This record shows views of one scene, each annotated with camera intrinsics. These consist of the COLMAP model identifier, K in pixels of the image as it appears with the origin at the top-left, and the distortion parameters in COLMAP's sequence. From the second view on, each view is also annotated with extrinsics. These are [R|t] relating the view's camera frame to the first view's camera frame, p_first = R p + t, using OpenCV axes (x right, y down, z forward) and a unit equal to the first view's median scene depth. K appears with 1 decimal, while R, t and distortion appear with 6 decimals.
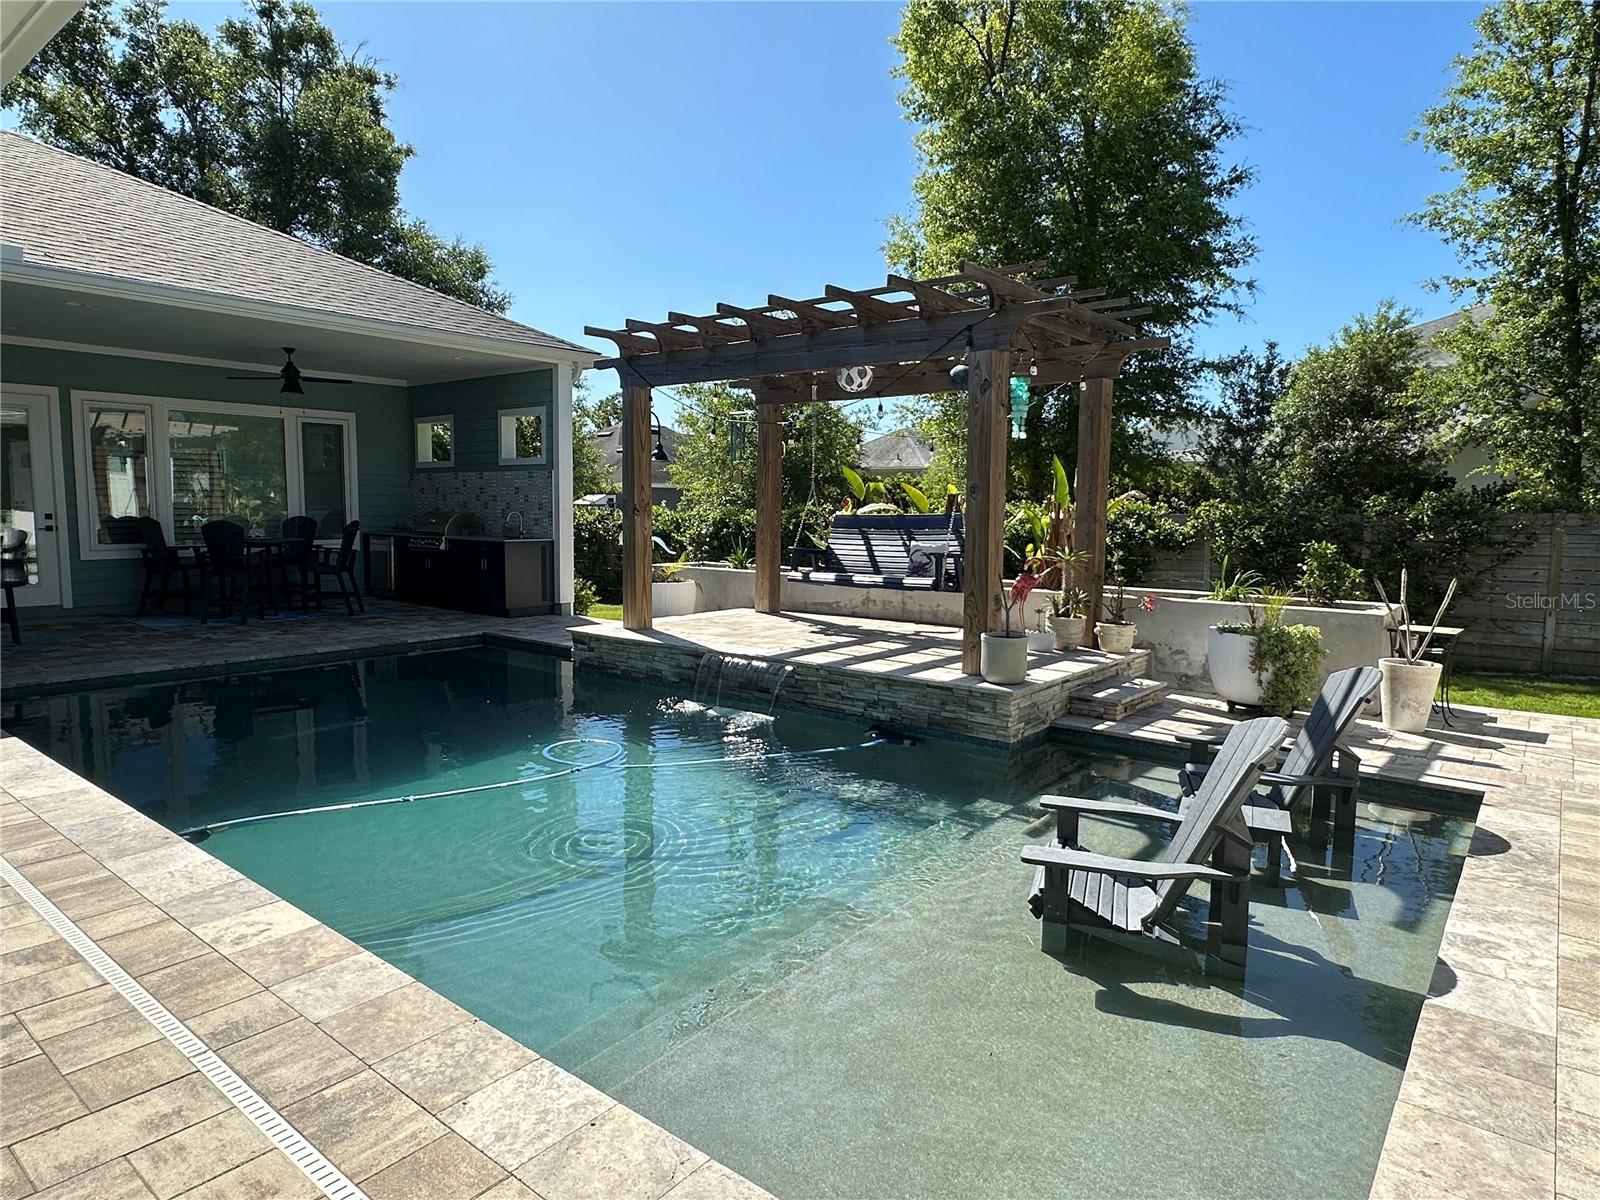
lens RADIAL K [[950.3, 0, 799.4], [0, 950.3, 574.9], [0, 0, 1]] dist [-0.004850, 0.004134]
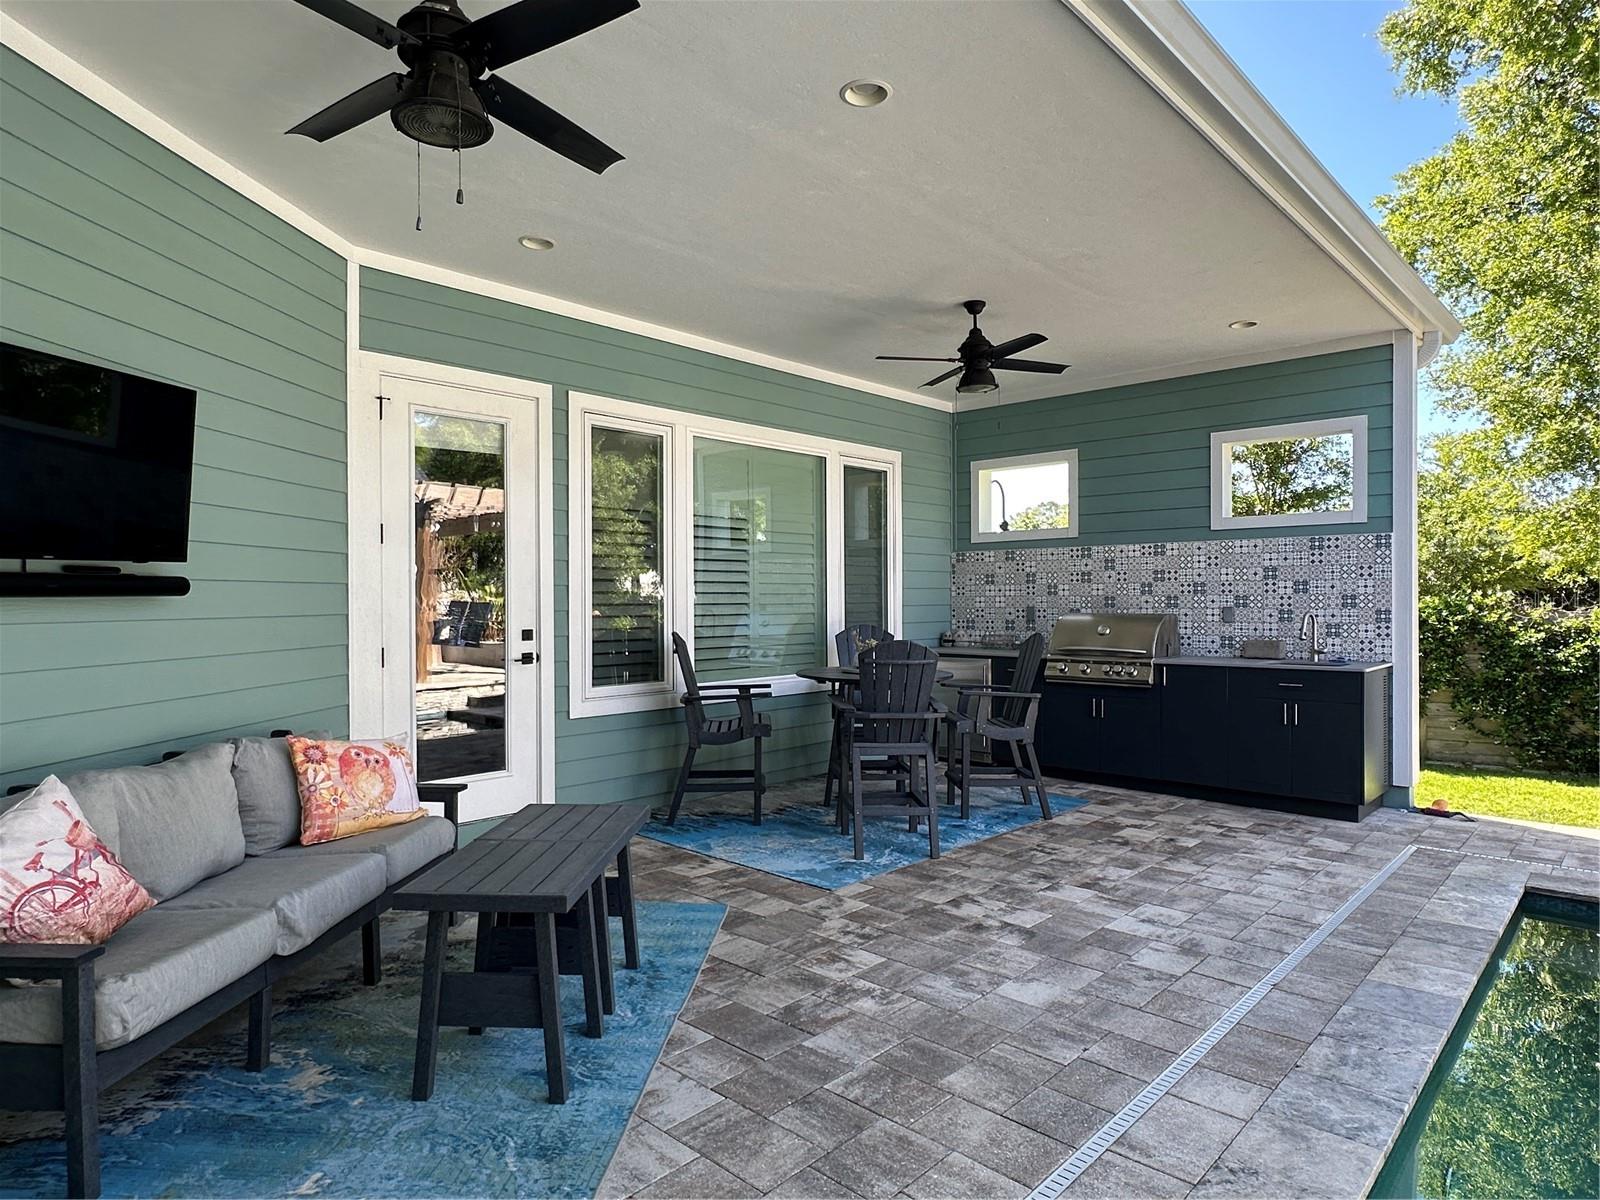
lens RADIAL K [[950.3, 0, 804.6], [0, 950.3, 598.5], [0, 0, 1]] dist [-0.004850, 0.004134]
pose [[0.997973, -0.014892, -0.061876, -0.597646], [0.010309, 0.997224, -0.073742, -0.041100], [0.062802, 0.072954, 0.995356, 0.489321]]
